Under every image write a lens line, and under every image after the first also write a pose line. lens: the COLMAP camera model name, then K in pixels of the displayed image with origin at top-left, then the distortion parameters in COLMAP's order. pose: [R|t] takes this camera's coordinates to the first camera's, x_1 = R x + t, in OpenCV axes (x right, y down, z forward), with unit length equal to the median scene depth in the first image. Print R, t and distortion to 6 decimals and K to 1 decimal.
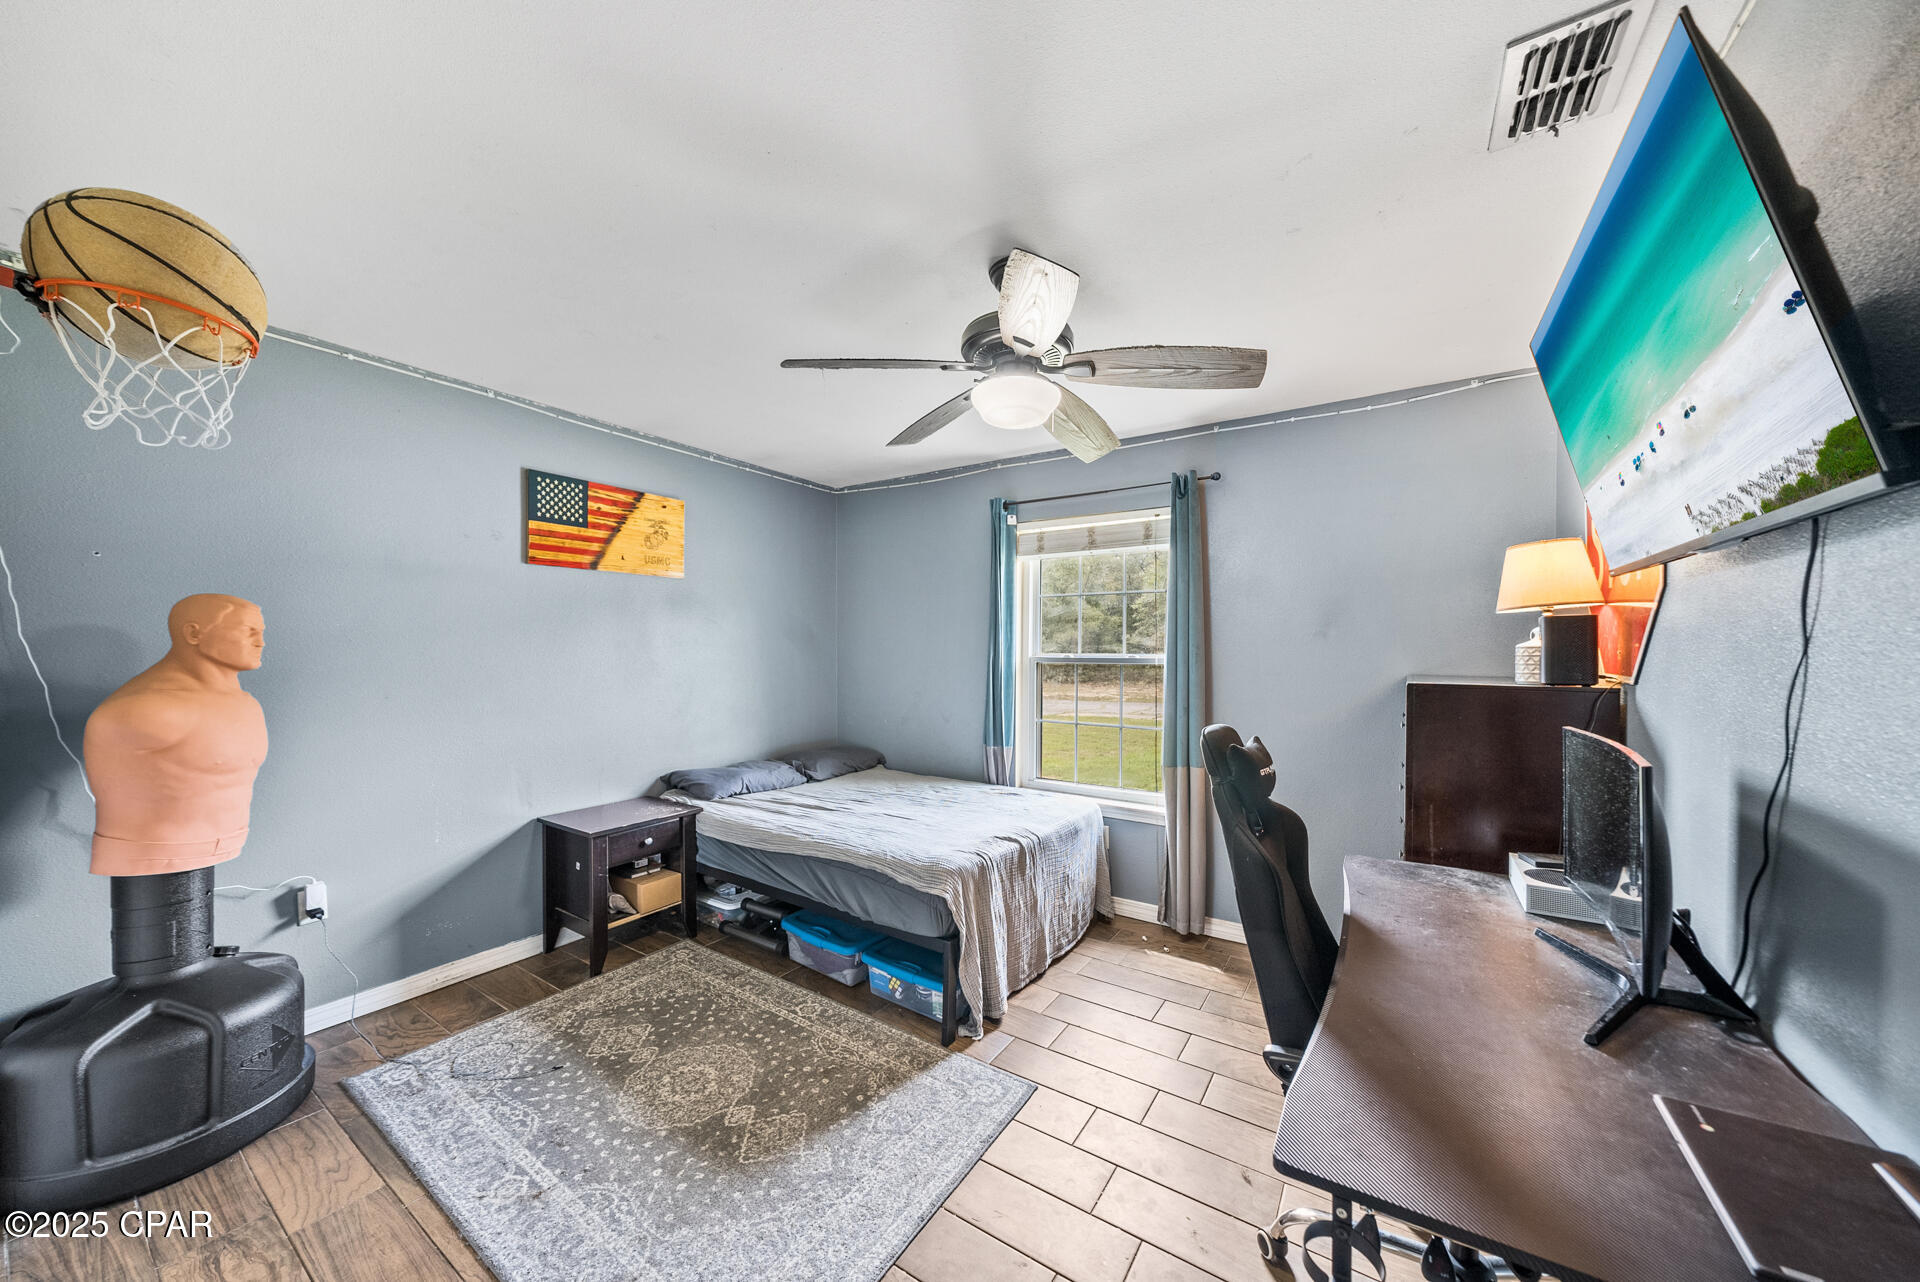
lens RADIAL K [[660.0, 0, 960.0], [0, 660.0, 641.0], [0, 0, 1]] dist [0.000038, -0.000006]
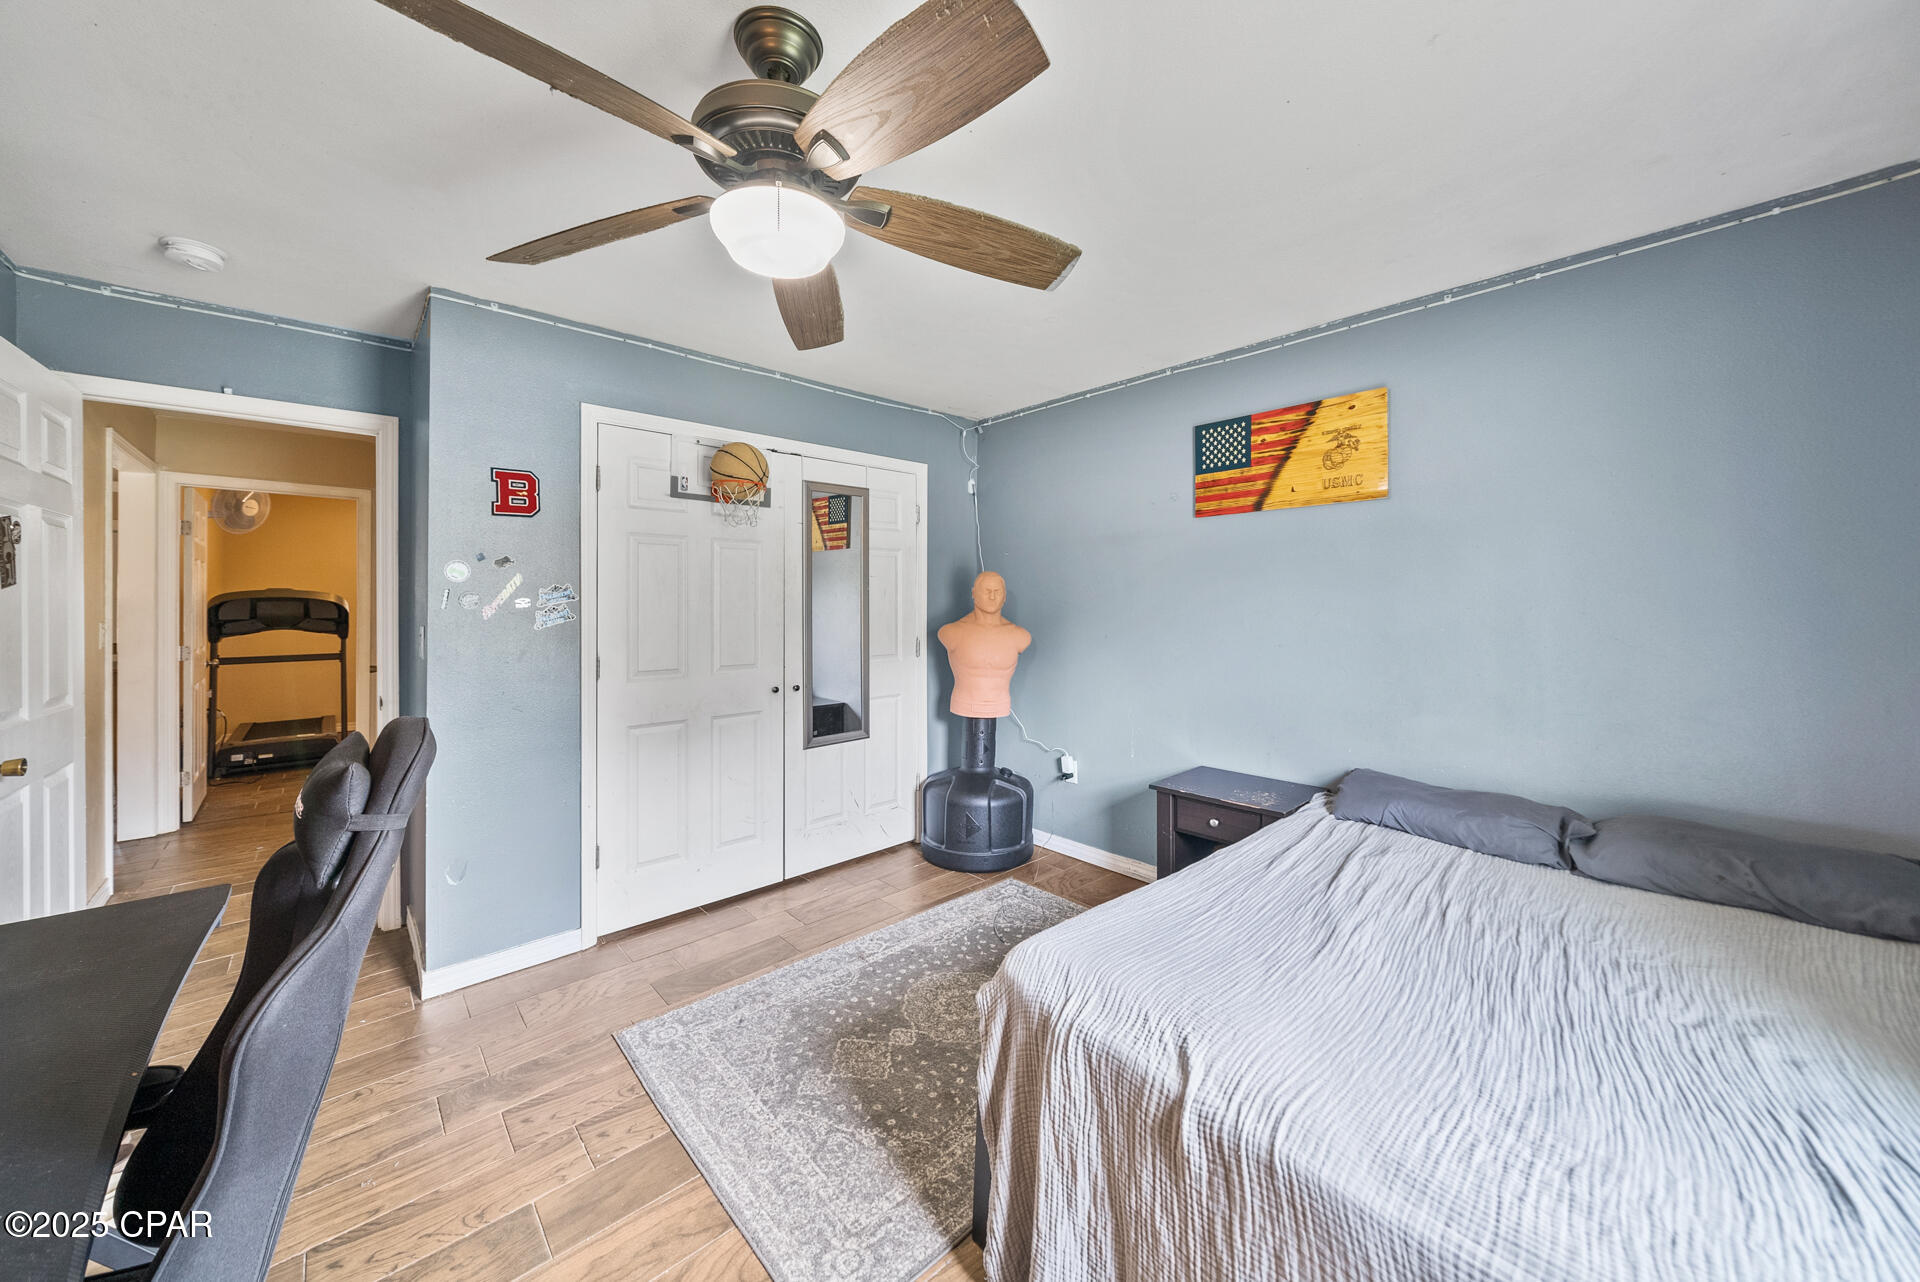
lens RADIAL K [[691.4, 0, 958.8], [0, 691.4, 589.9], [0, 0, 1]] dist [-0.000157, -0.000036]
pose [[-0.238801, -0.019954, -0.970863, 0.457484], [0.012437, 0.999644, -0.023605, 0.016216], [0.970989, -0.017712, -0.238468, 0.843883]]
